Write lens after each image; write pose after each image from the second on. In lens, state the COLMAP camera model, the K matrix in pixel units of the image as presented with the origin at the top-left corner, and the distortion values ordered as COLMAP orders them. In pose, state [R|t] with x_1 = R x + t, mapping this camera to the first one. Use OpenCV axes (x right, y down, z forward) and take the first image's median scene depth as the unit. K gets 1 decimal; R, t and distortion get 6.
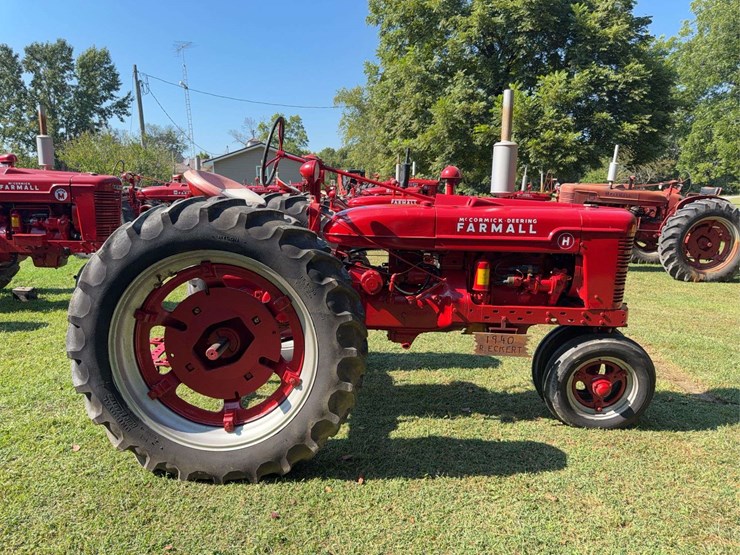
lens RADIAL K [[528.4, 0, 368.7], [0, 528.4, 280.6], [0, 0, 1]] dist [0.035592, -0.045031]
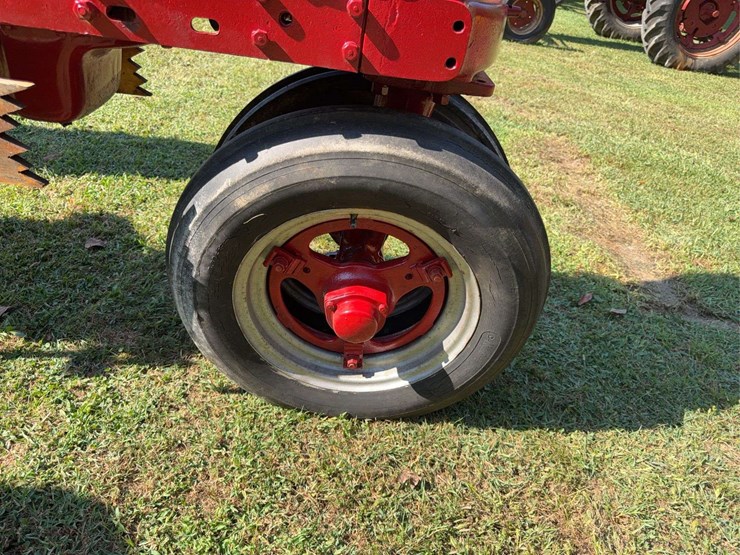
lens RADIAL K [[528.4, 0, 366.0], [0, 528.4, 269.4], [0, 0, 1]] dist [0.035592, -0.045031]
pose [[0.992638, 0.072157, 0.097280, 0.416445], [-0.103581, 0.922018, 0.373032, 0.075957], [-0.062777, -0.380363, 0.922704, 0.749399]]
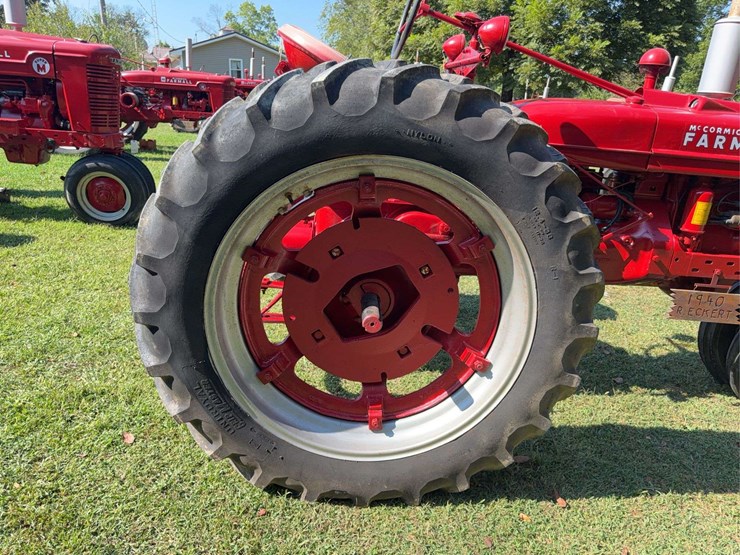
lens RADIAL K [[528.4, 0, 370.8], [0, 528.4, 282.3], [0, 0, 1]] dist [0.035592, -0.045031]
pose [[0.996593, 0.037220, 0.073604, -0.265514], [-0.048890, 0.985293, 0.163727, -0.010384], [-0.066427, -0.166768, 0.983756, 0.301104]]
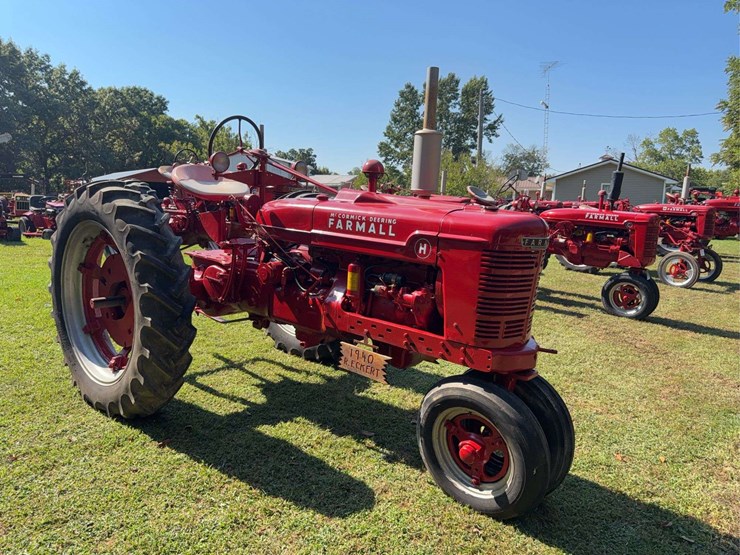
lens RADIAL K [[528.4, 0, 375.8], [0, 528.4, 278.3], [0, 0, 1]] dist [0.035592, -0.045031]
pose [[0.780290, 0.123695, -0.613064, 0.763279], [-0.147731, 0.988961, 0.011509, -0.026898], [0.607720, 0.081588, 0.789949, 0.313652]]
